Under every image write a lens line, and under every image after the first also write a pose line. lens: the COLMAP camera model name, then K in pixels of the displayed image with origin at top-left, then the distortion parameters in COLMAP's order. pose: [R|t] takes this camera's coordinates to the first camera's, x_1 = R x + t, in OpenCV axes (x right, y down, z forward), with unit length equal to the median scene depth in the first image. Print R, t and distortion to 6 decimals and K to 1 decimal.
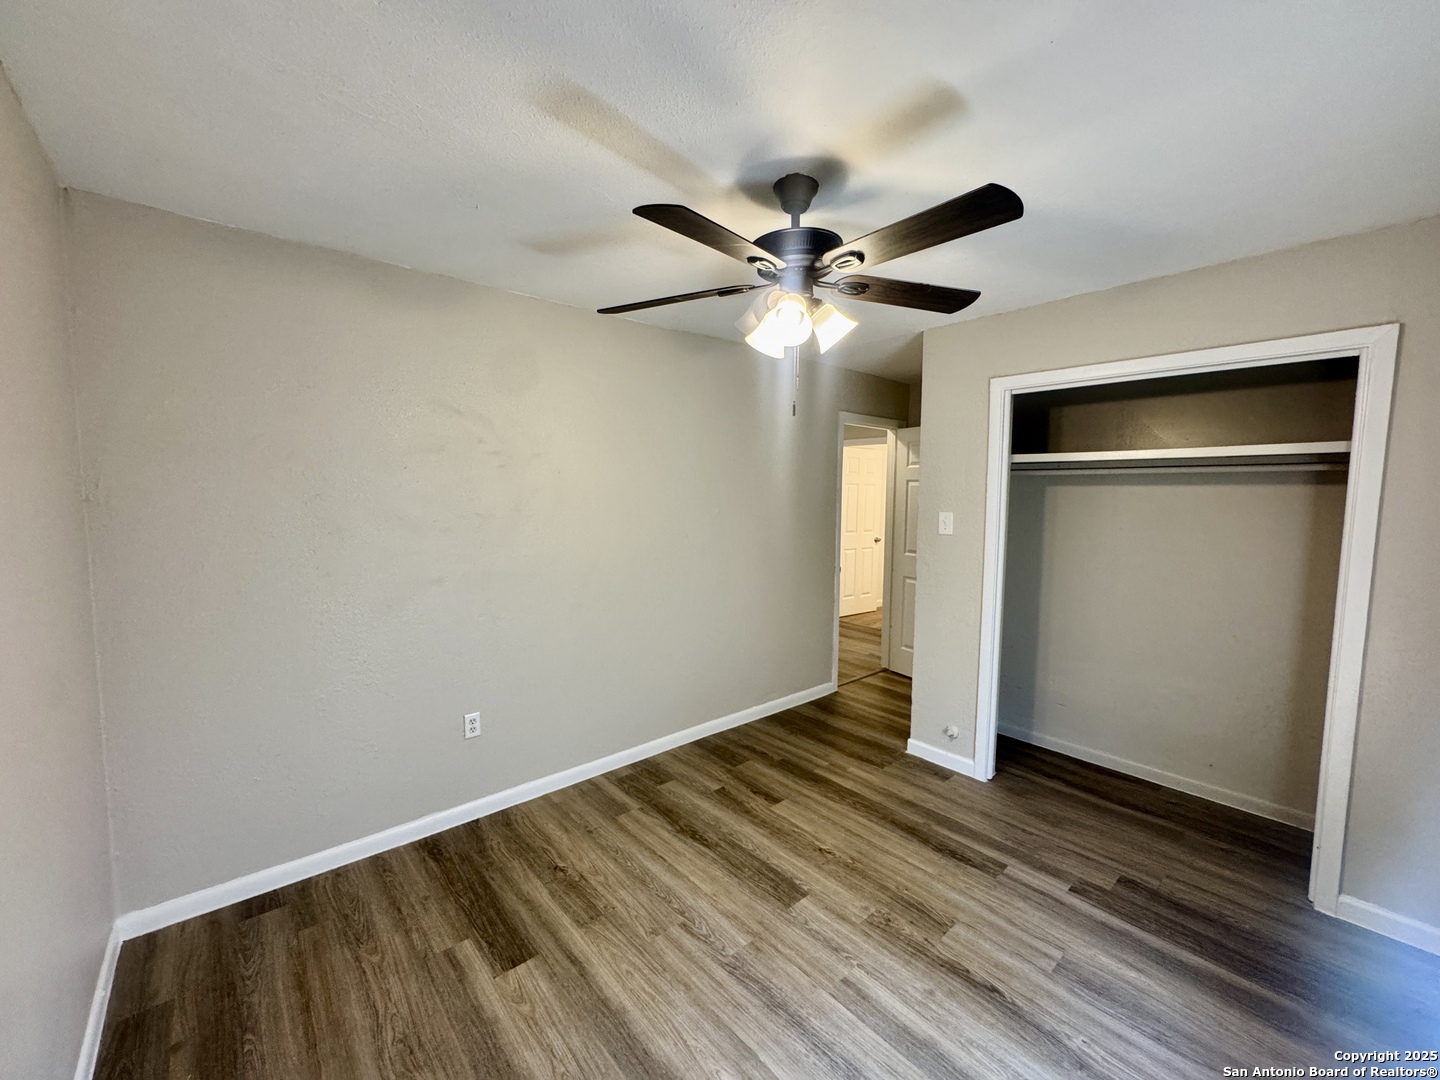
lens RADIAL K [[576.3, 0, 719.1], [0, 576.3, 539.2], [0, 0, 1]] dist [-0.002124, 0.000419]
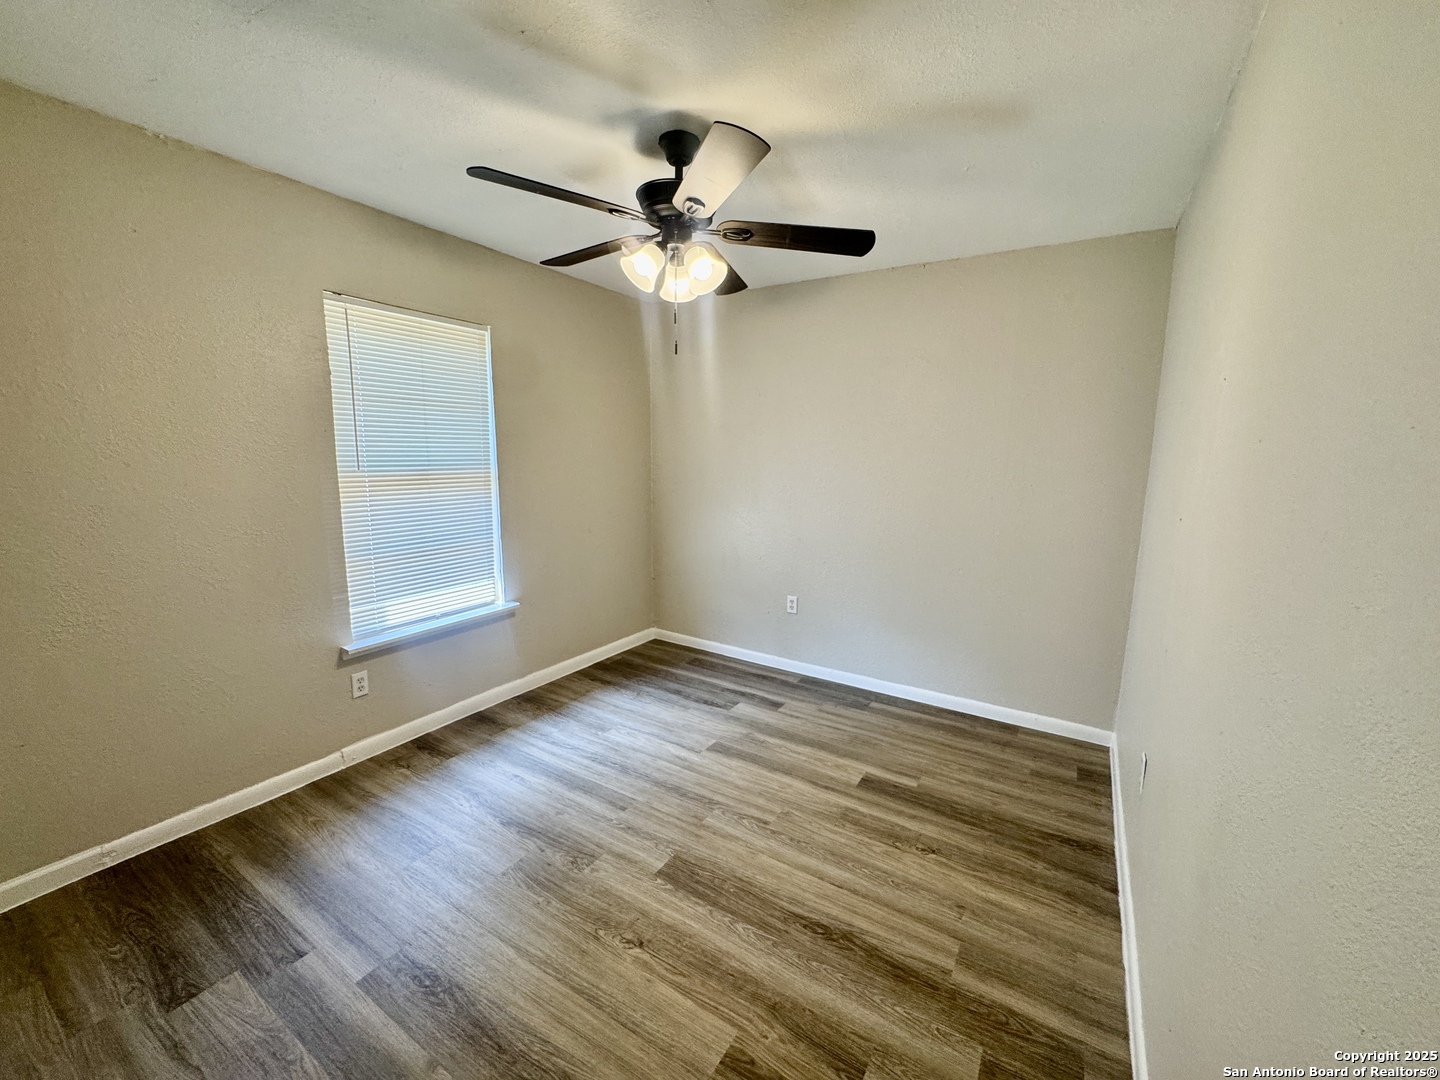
lens RADIAL K [[576.3, 0, 719.1], [0, 576.3, 539.2], [0, 0, 1]] dist [-0.002124, 0.000419]
pose [[-0.956494, 0.021398, -0.290966, 0.319518], [-0.048701, 0.971604, 0.231546, -0.107325], [0.287659, 0.235643, -0.928291, 1.790195]]
